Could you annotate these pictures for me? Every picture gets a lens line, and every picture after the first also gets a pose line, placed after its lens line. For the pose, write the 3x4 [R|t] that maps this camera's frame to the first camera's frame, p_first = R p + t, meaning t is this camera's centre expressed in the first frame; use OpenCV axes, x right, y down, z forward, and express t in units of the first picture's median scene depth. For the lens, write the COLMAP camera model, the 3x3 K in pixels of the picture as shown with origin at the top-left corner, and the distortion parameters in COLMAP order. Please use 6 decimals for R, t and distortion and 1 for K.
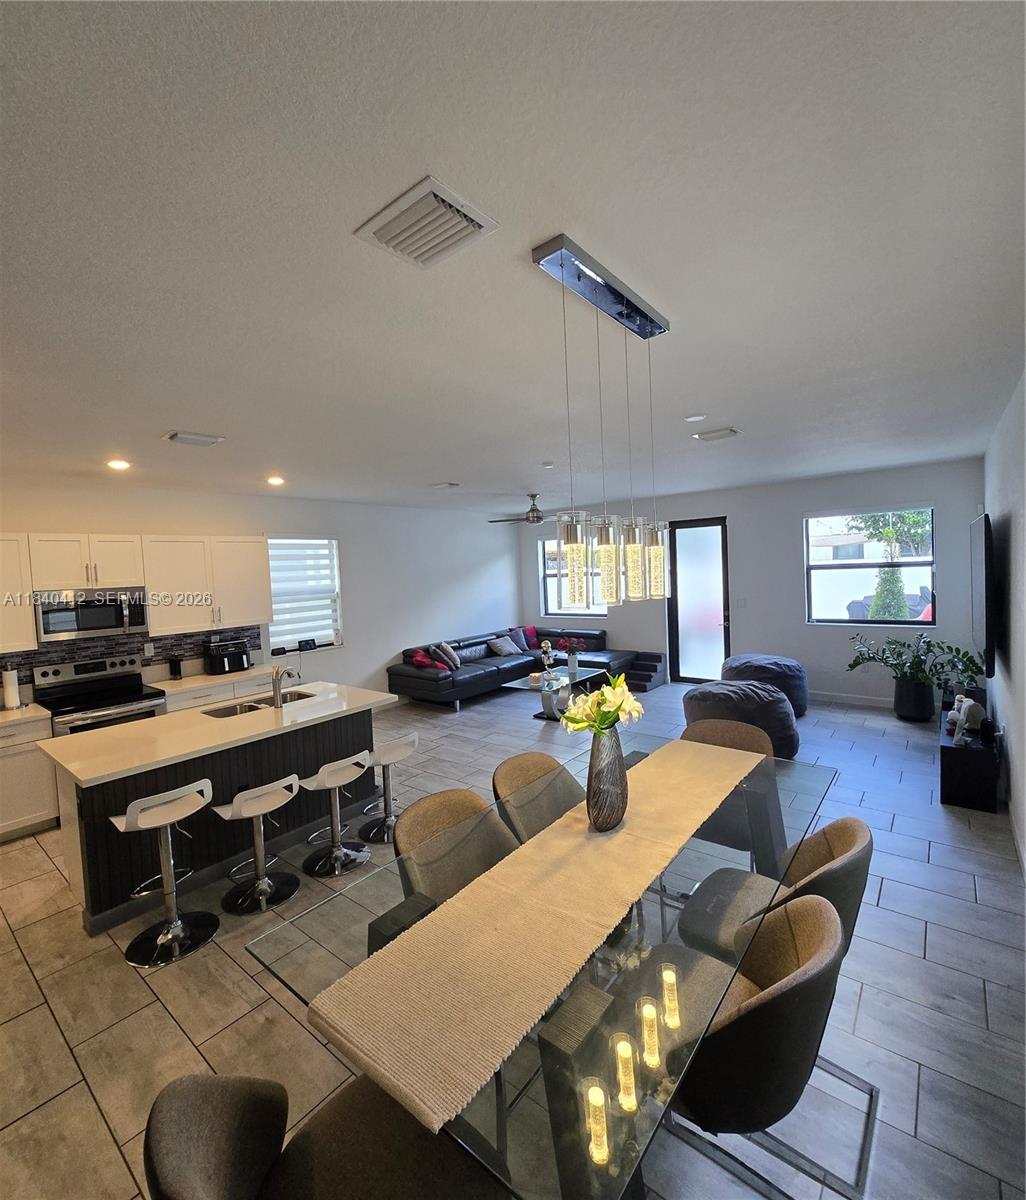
lens RADIAL K [[534.4, 0, 516.7], [0, 534.4, 590.8], [0, 0, 1]] dist [-0.003887, -0.001157]
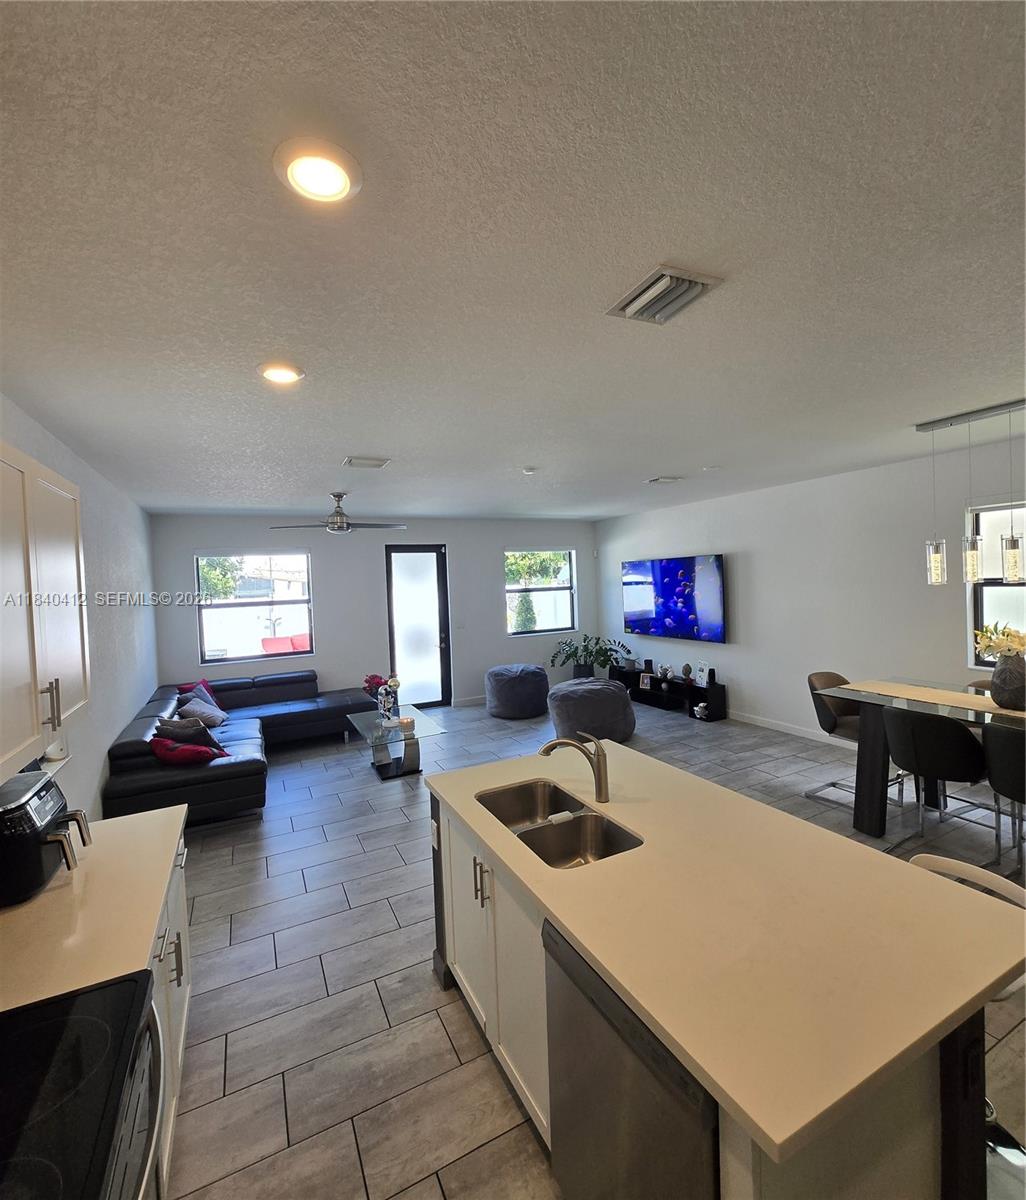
lens RADIAL K [[534.4, 0, 515.6], [0, 534.4, 591.3], [0, 0, 1]] dist [-0.003887, -0.001157]
pose [[0.416632, 0.009671, 0.909024, -0.750175], [0.061523, 0.997351, -0.038808, 0.007354], [-0.906991, 0.072094, 0.414933, 0.616682]]
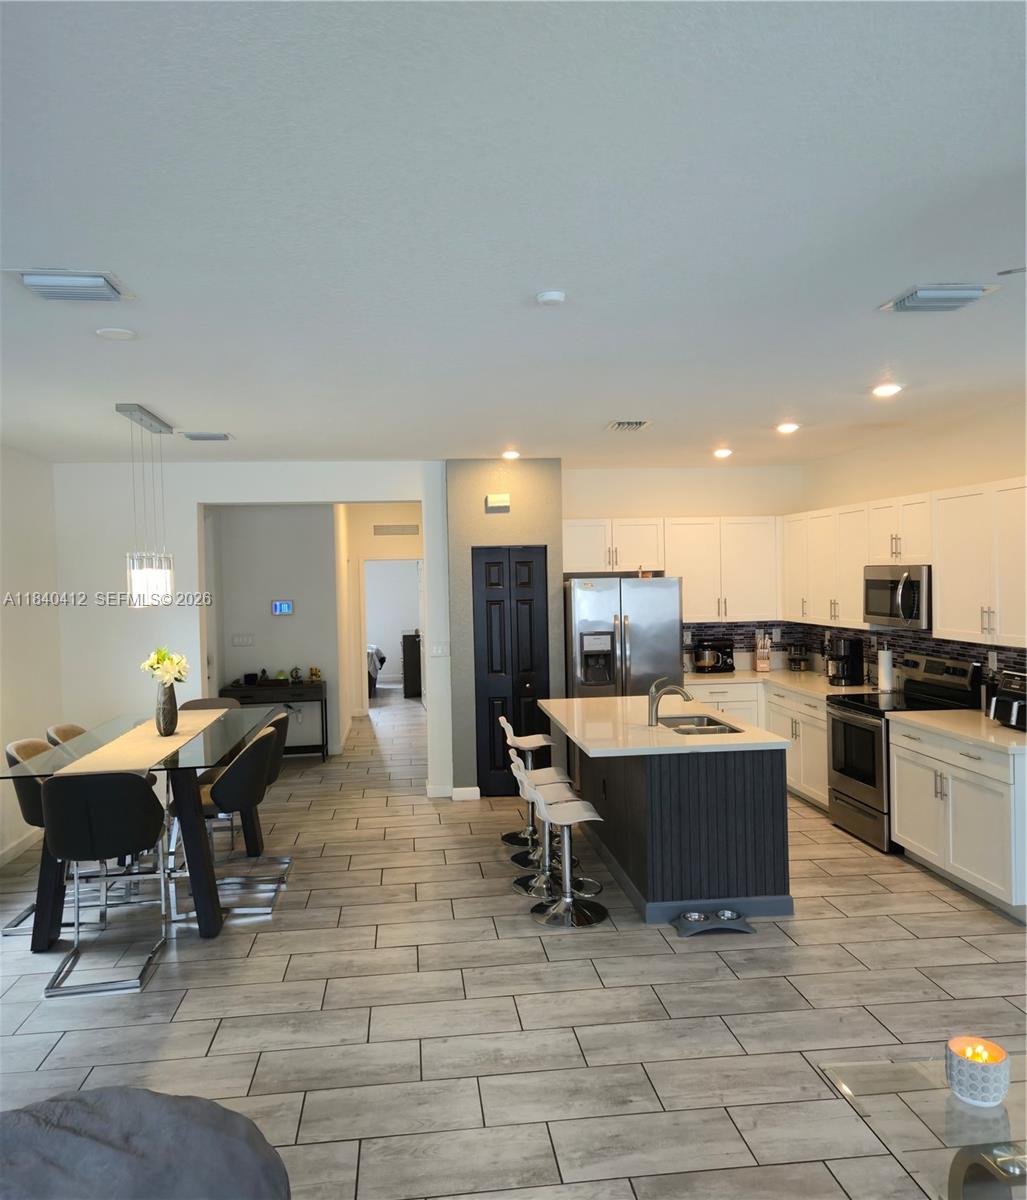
lens RADIAL K [[915.0, 0, 513.3], [0, 915.0, 601.6], [0, 0, 1]] dist [0.081428, -0.073842]
pose [[-0.702079, 0.083439, -0.707193, 0.513966], [0.024039, 0.995323, 0.093568, -0.081617], [0.711693, 0.048692, -0.700801, 1.359395]]
